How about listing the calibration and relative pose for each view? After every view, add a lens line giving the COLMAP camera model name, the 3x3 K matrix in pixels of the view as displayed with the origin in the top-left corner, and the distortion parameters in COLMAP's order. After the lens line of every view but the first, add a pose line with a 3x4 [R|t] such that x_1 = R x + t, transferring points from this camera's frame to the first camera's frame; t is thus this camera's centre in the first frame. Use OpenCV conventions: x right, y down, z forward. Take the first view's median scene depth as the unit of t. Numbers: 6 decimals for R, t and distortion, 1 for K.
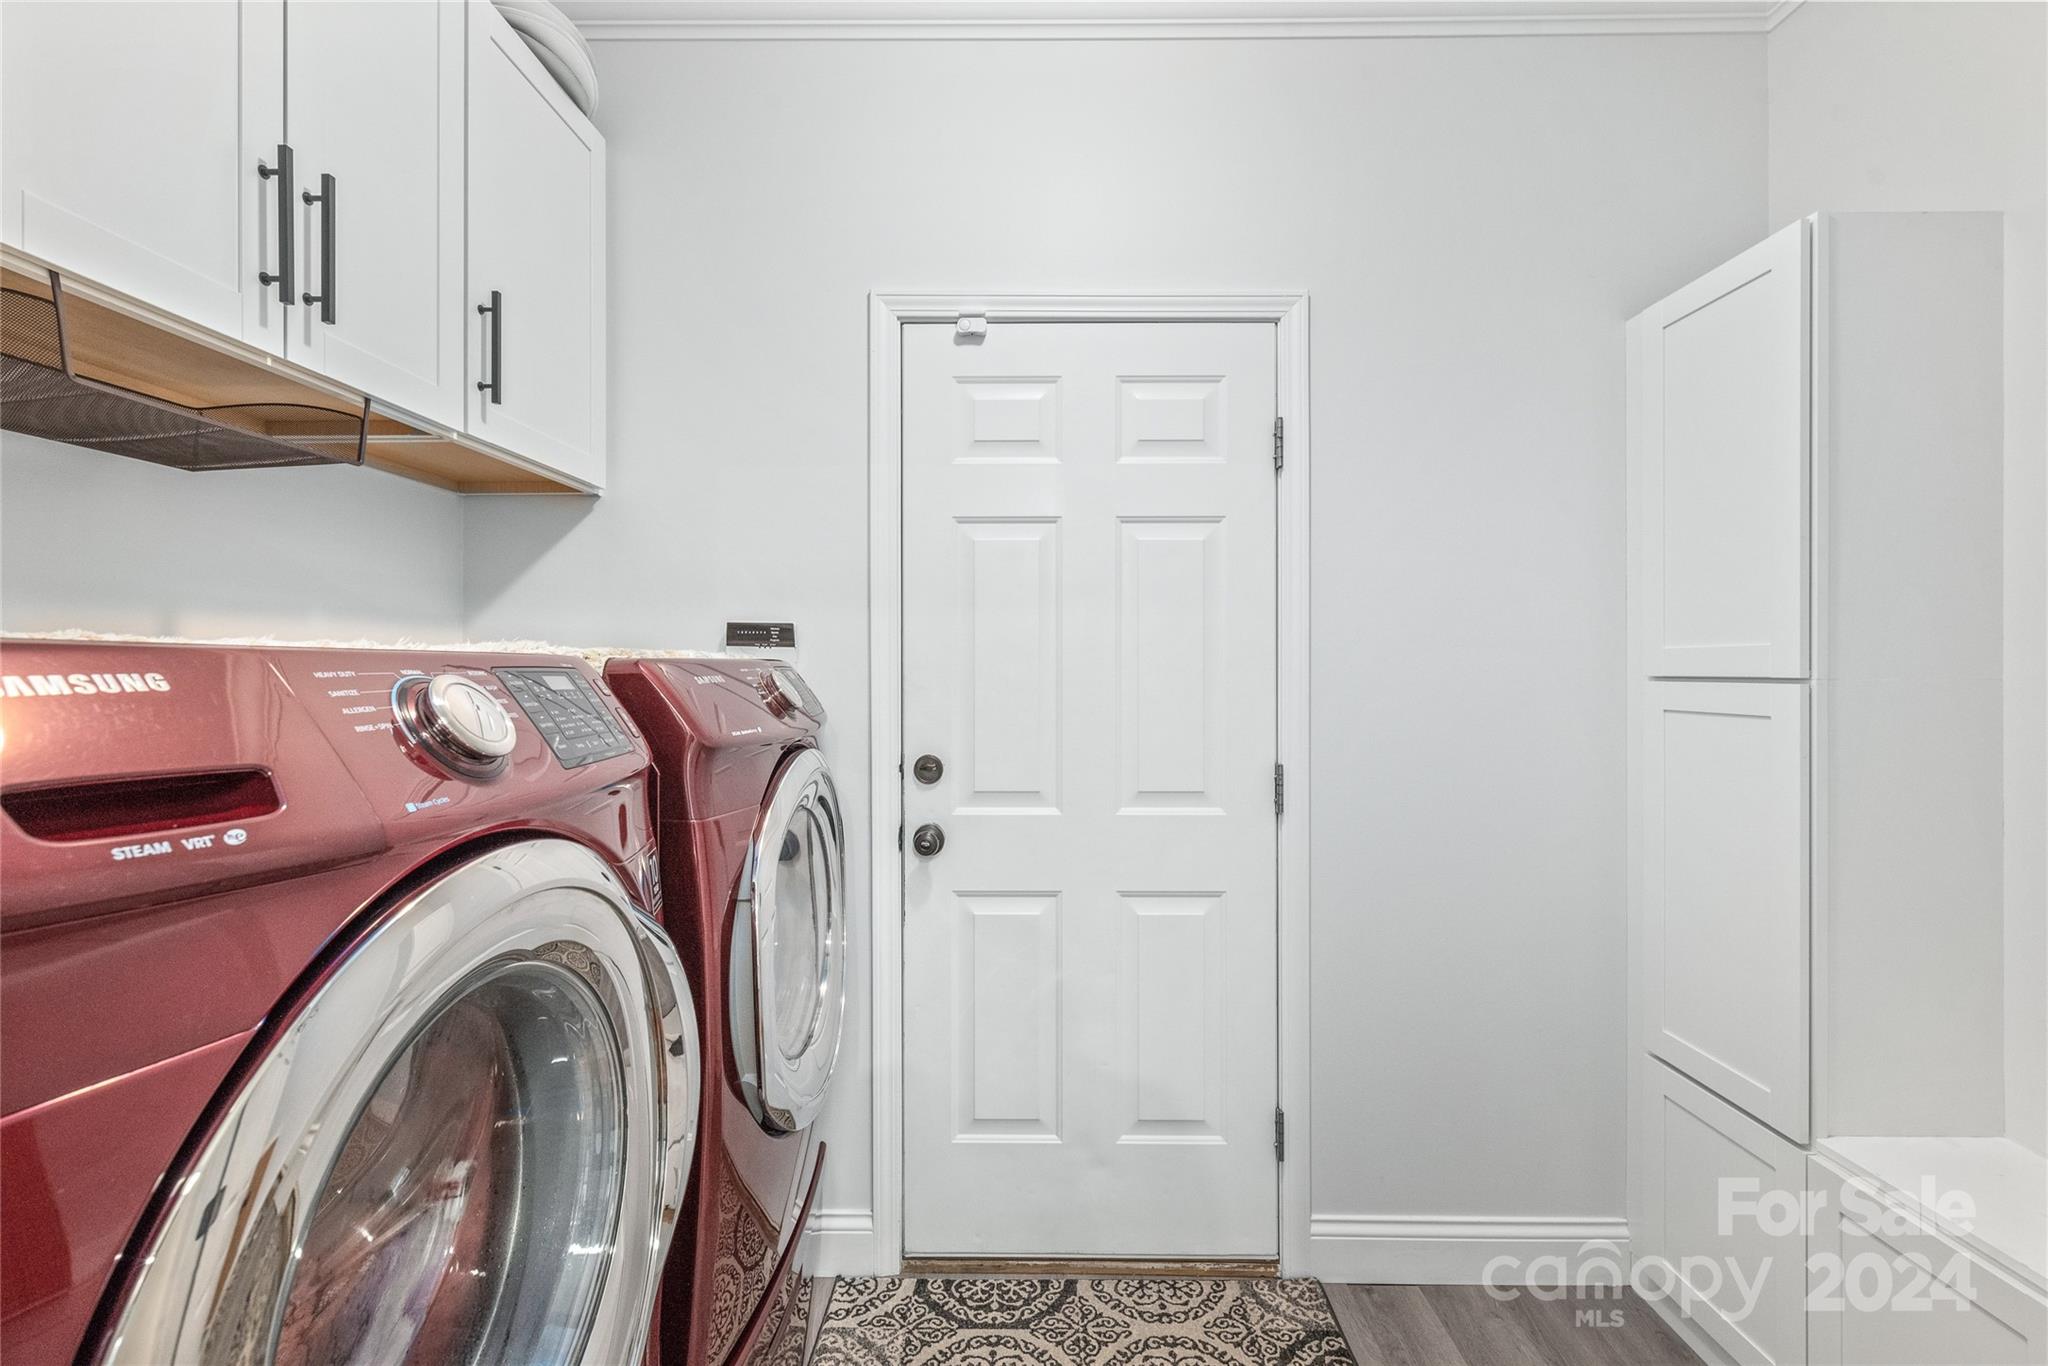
lens RADIAL K [[882.7, 0, 1022.7], [0, 882.7, 675.5], [0, 0, 1]] dist [0.001602, -0.001124]
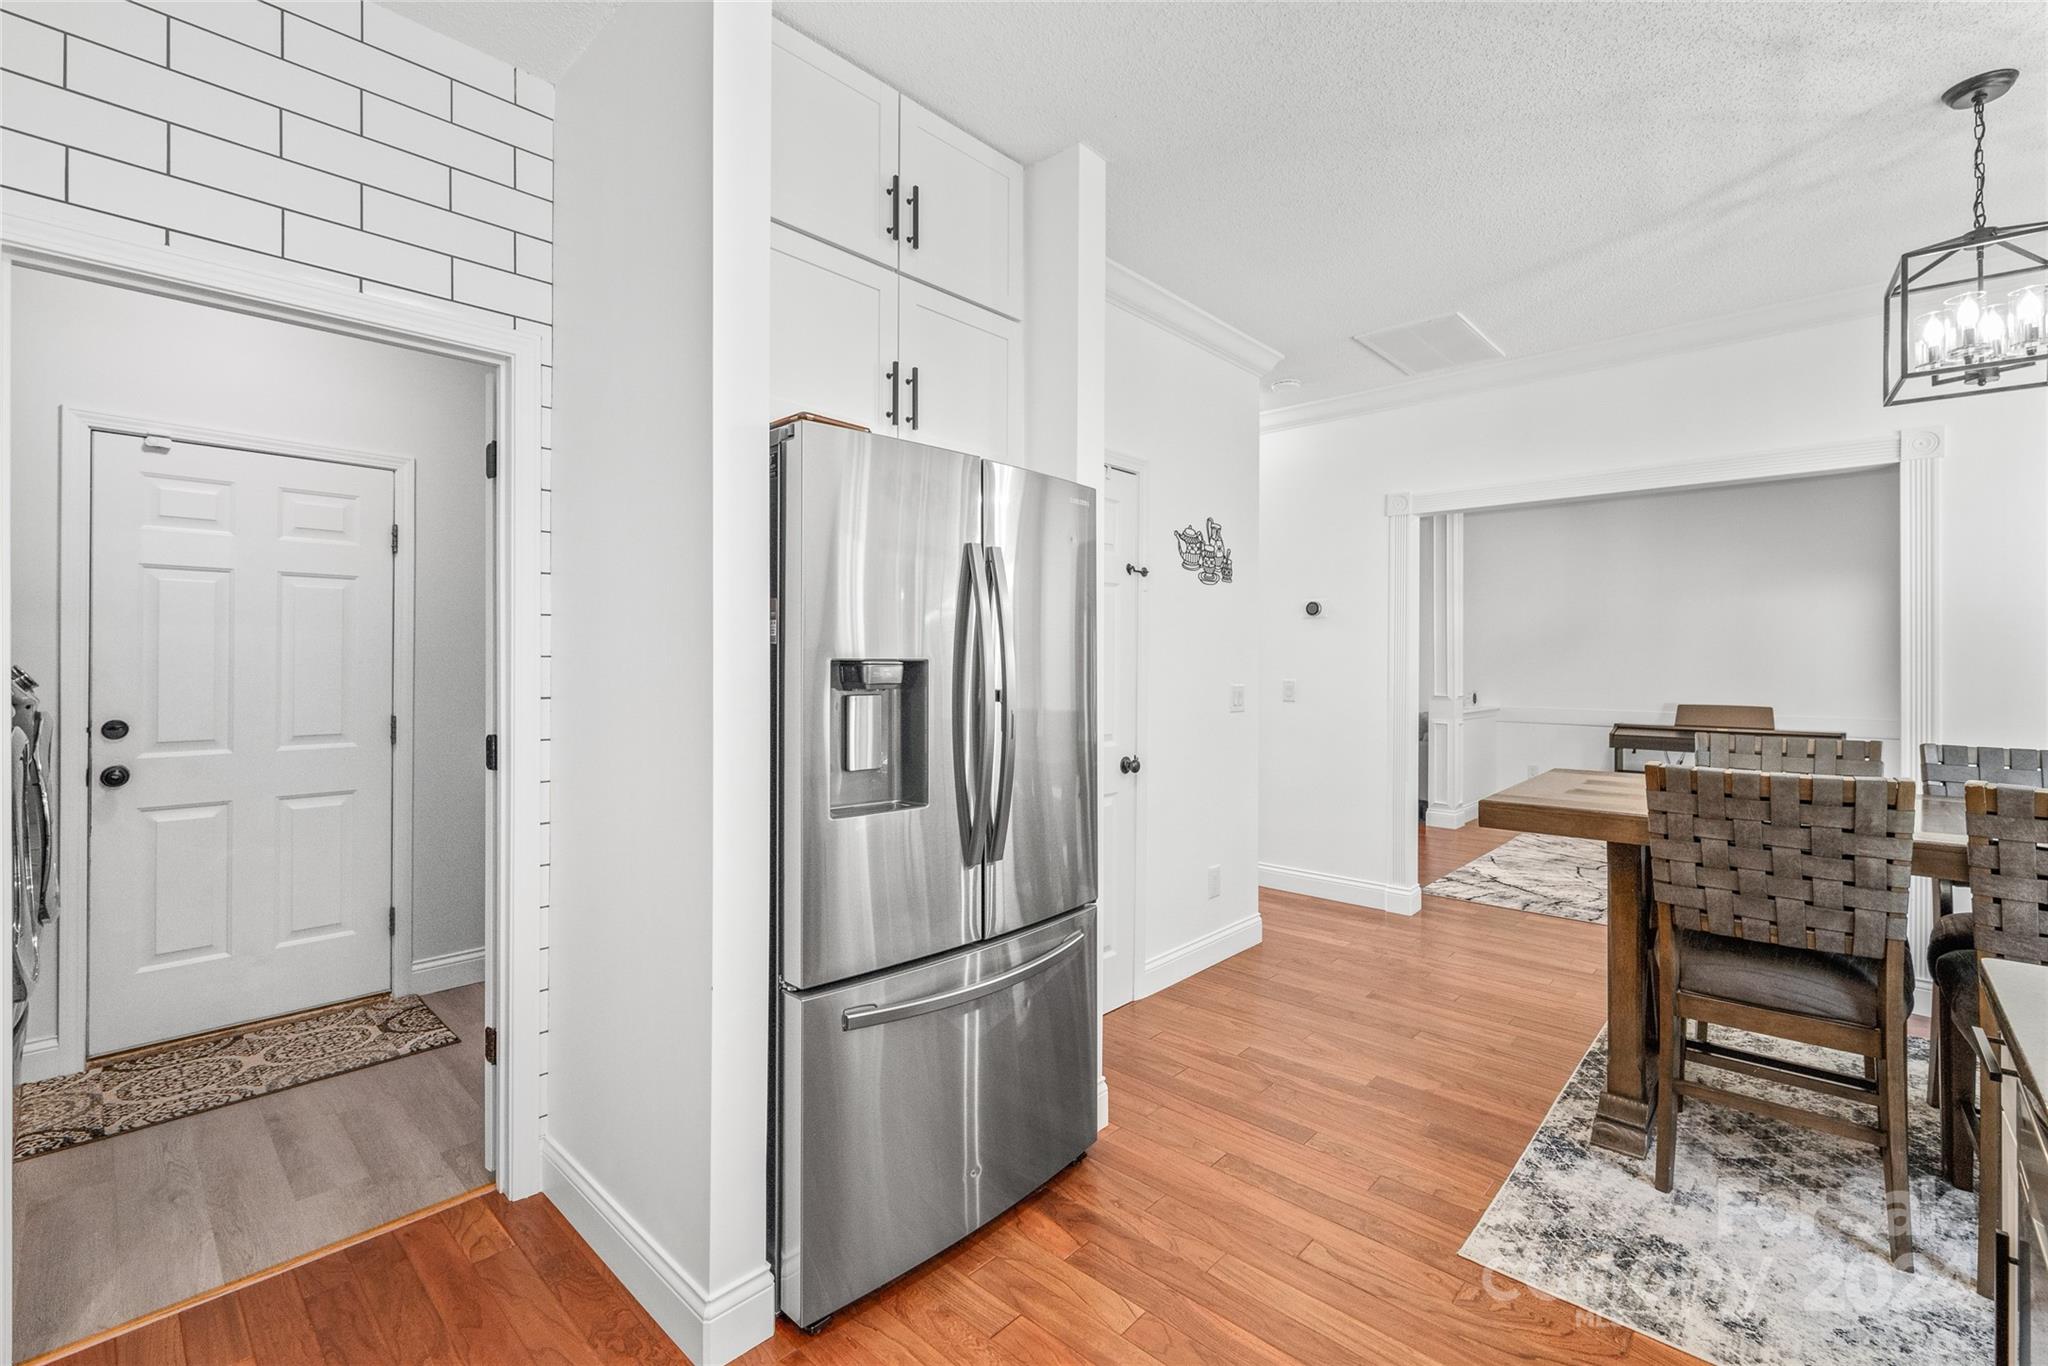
lens RADIAL K [[882.7, 0, 1022.0], [0, 882.7, 653.0], [0, 0, 1]] dist [0.001602, -0.001124]
pose [[0.675928, 0.008643, 0.736917, -0.173206], [0.001915, 0.999907, -0.013483, -0.001012], [-0.736965, 0.010525, 0.675849, -1.169719]]
